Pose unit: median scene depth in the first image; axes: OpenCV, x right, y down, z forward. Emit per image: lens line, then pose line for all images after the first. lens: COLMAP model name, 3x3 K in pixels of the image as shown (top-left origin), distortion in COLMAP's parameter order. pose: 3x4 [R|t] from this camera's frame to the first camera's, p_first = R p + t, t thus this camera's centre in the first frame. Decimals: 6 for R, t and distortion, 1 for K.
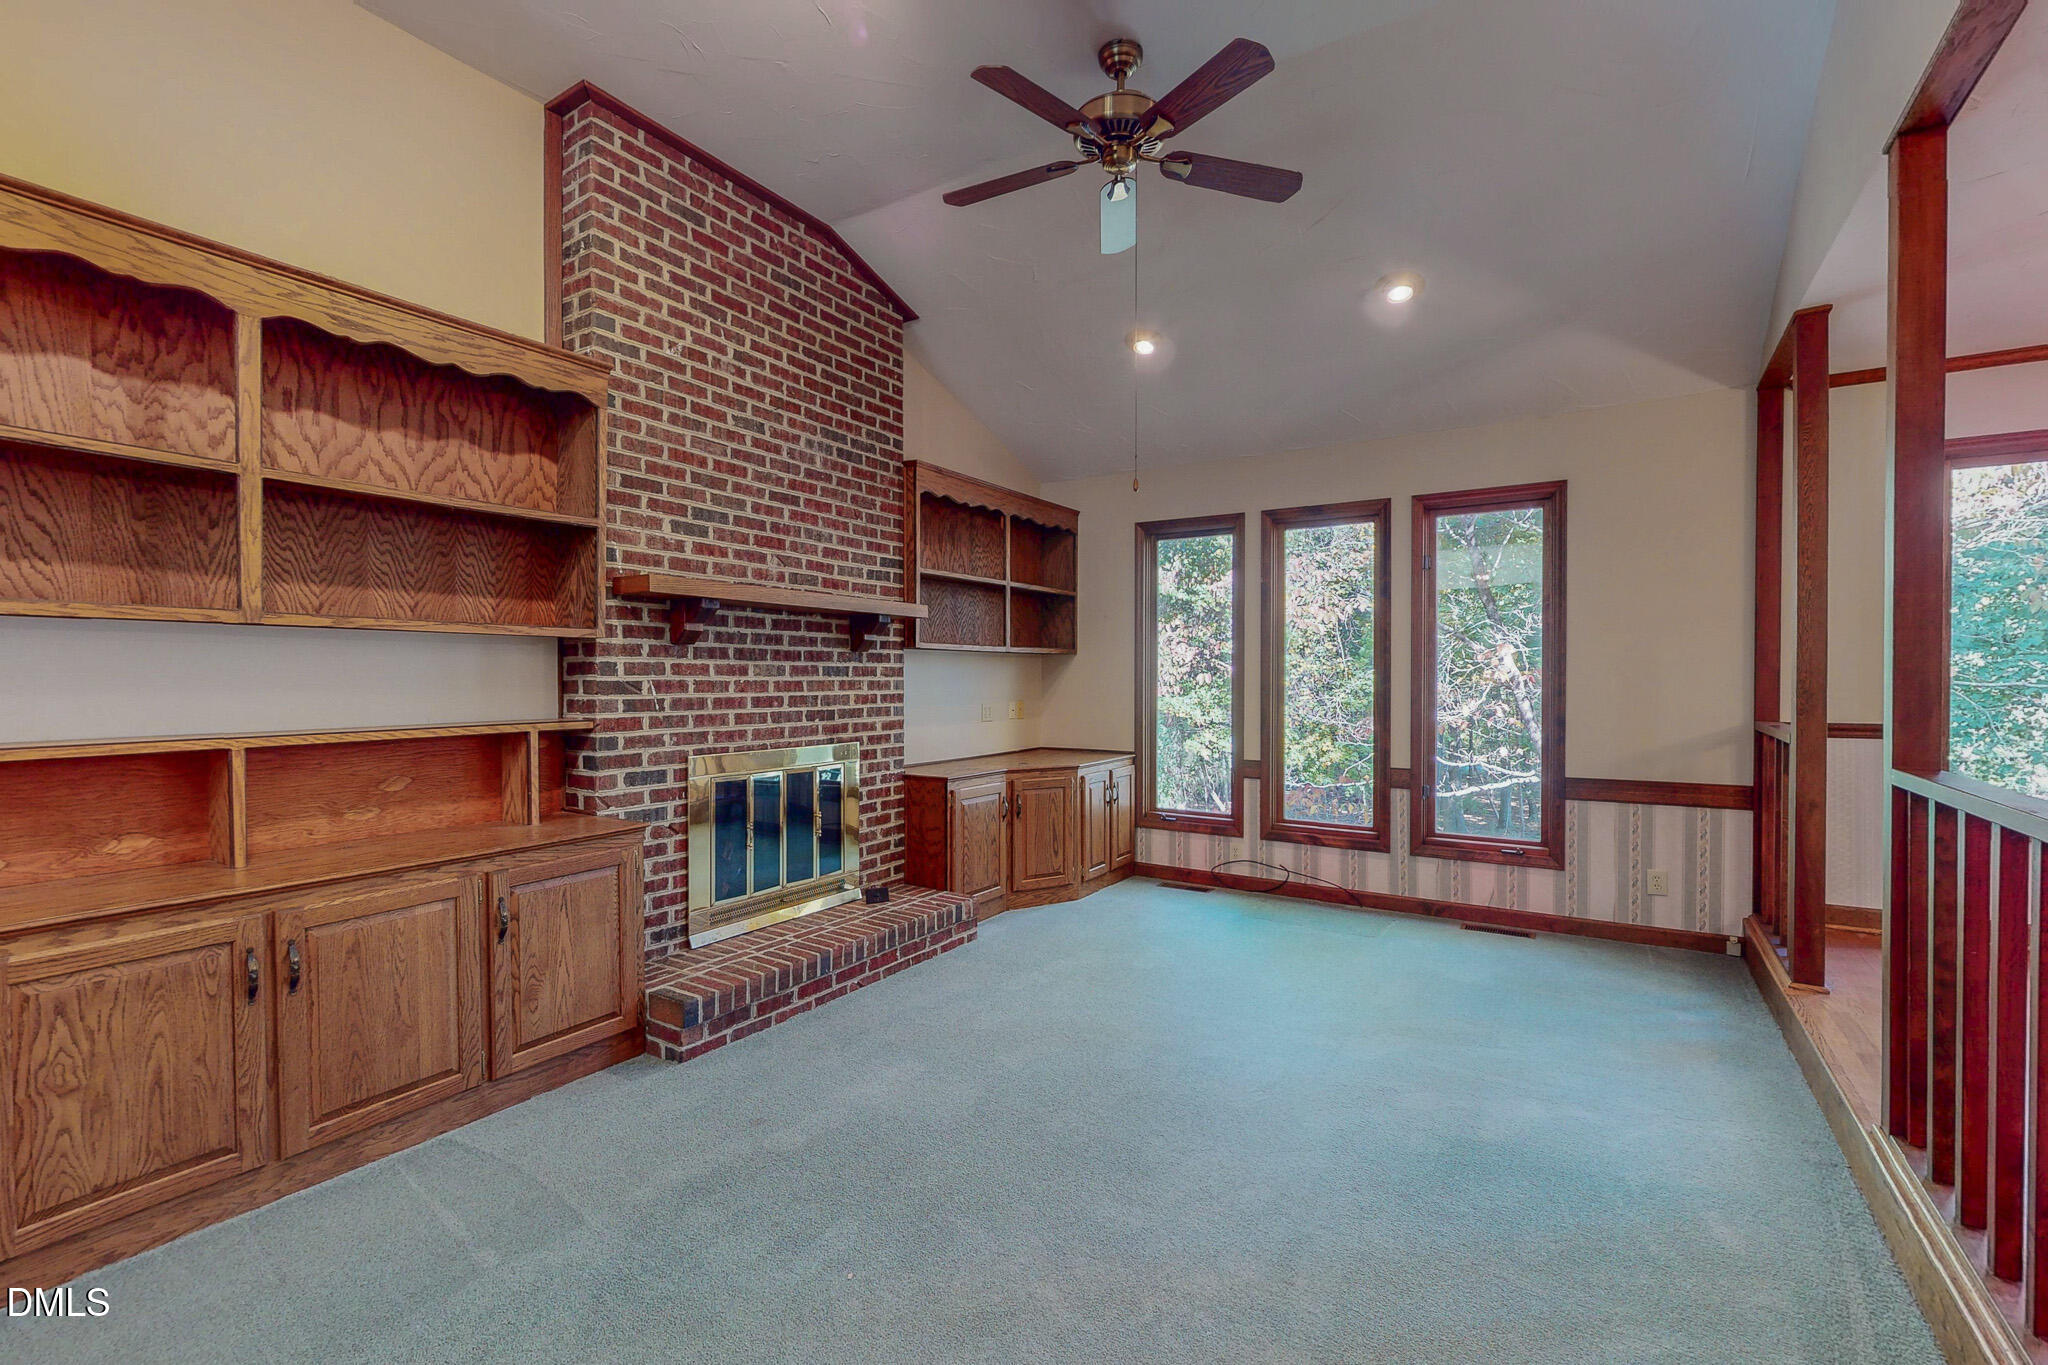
lens RADIAL K [[881.0, 0, 1029.5], [0, 881.0, 683.9], [0, 0, 1]] dist [-0.003794, 0.000248]
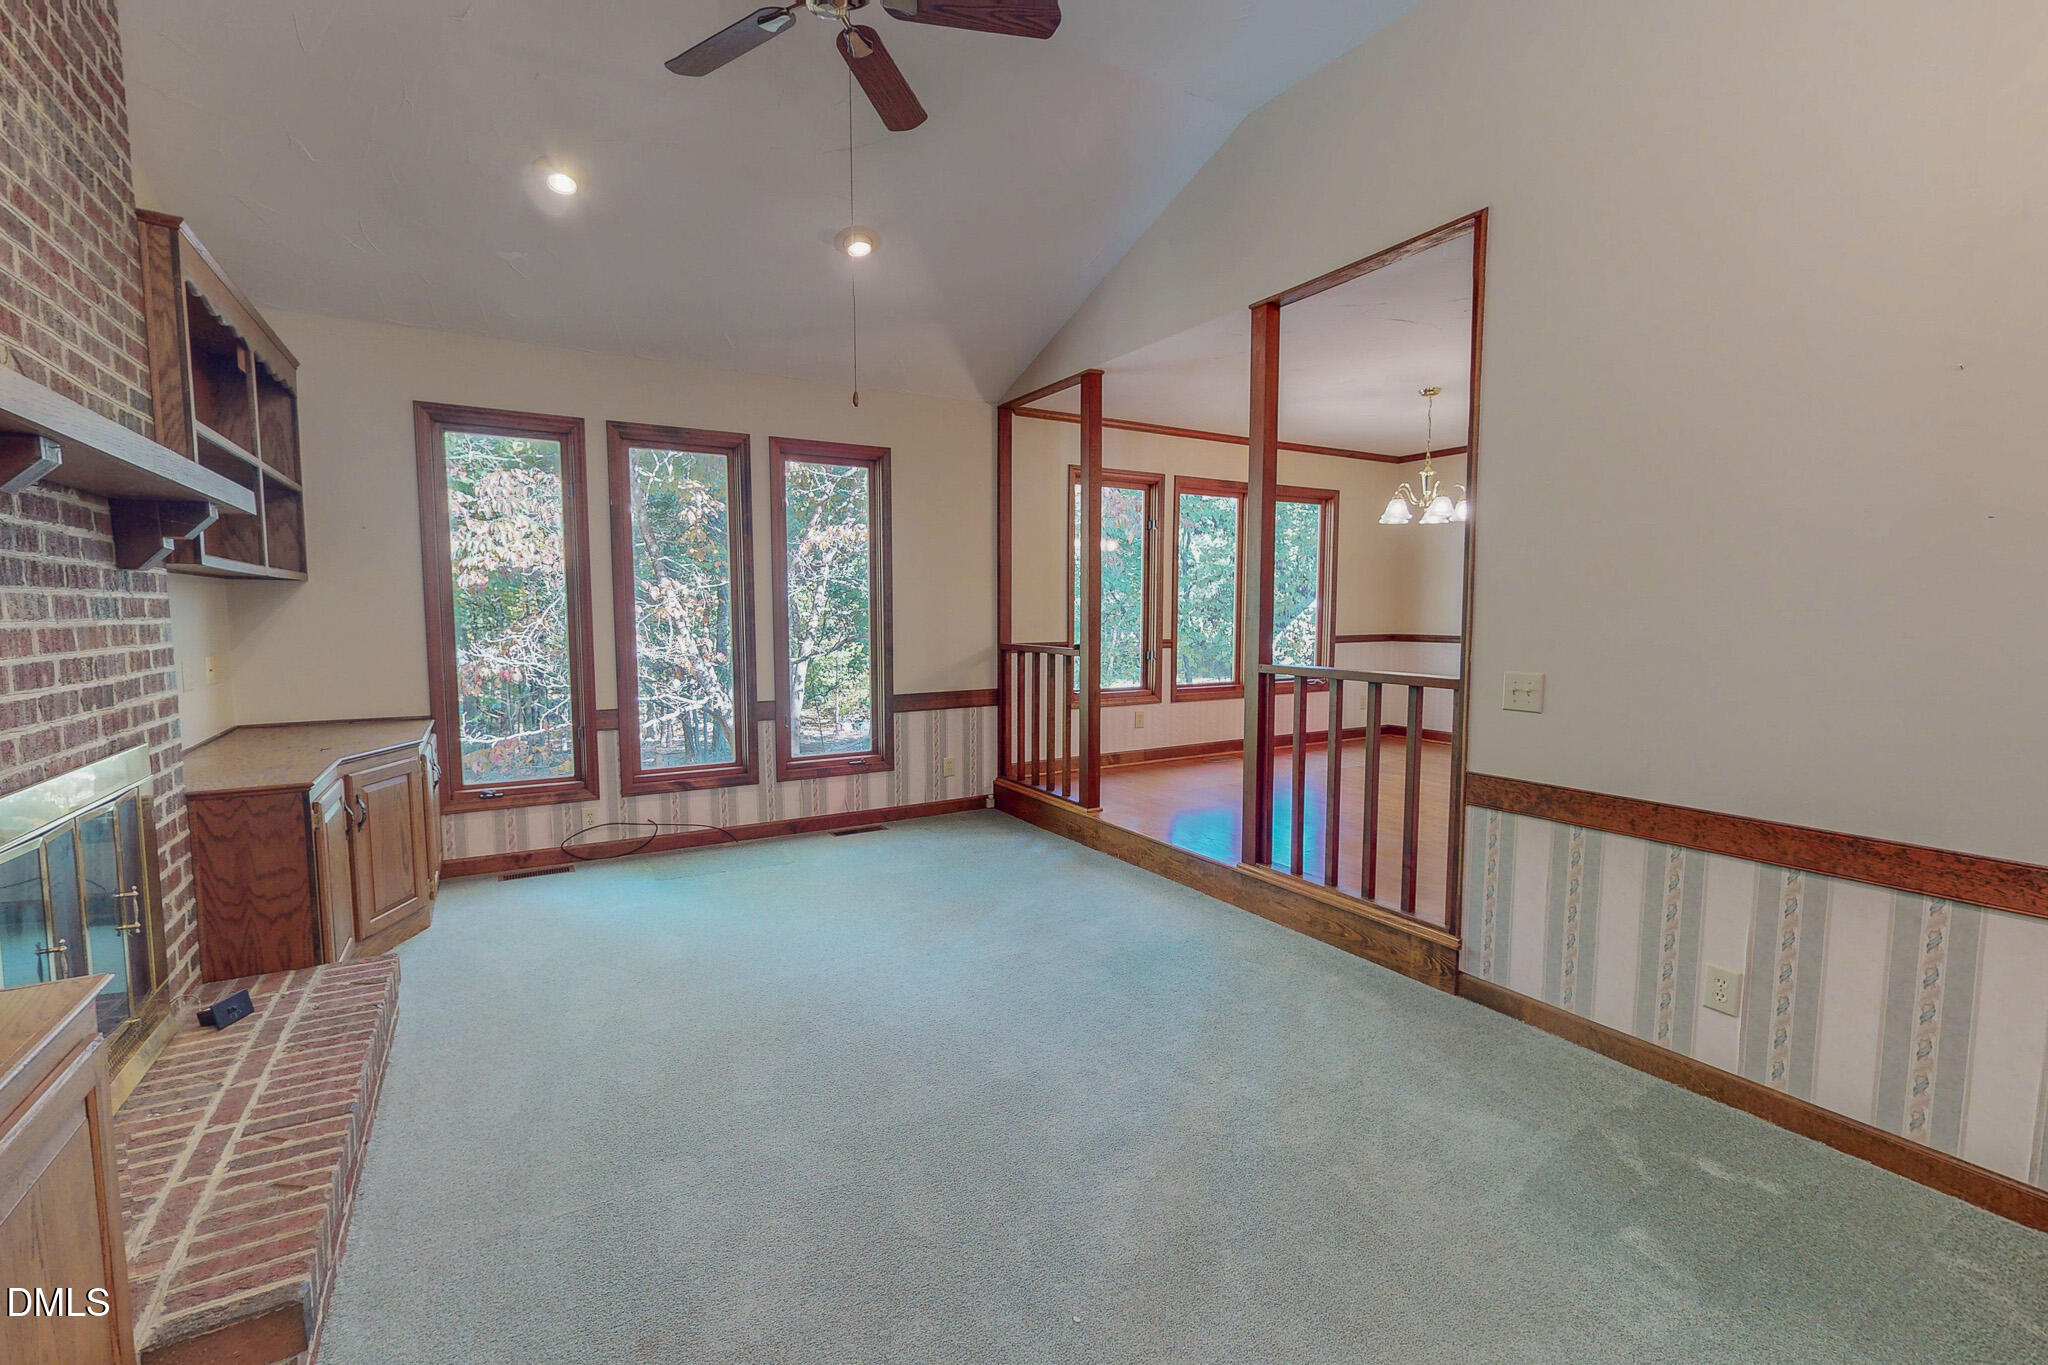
lens RADIAL K [[881.0, 0, 1029.5], [0, 881.0, 683.9], [0, 0, 1]] dist [-0.003794, 0.000248]
pose [[0.450739, -0.076091, 0.889407, -0.396851], [0.008288, 0.996674, 0.081068, -0.006805], [-0.892617, -0.029169, 0.449870, 0.281287]]
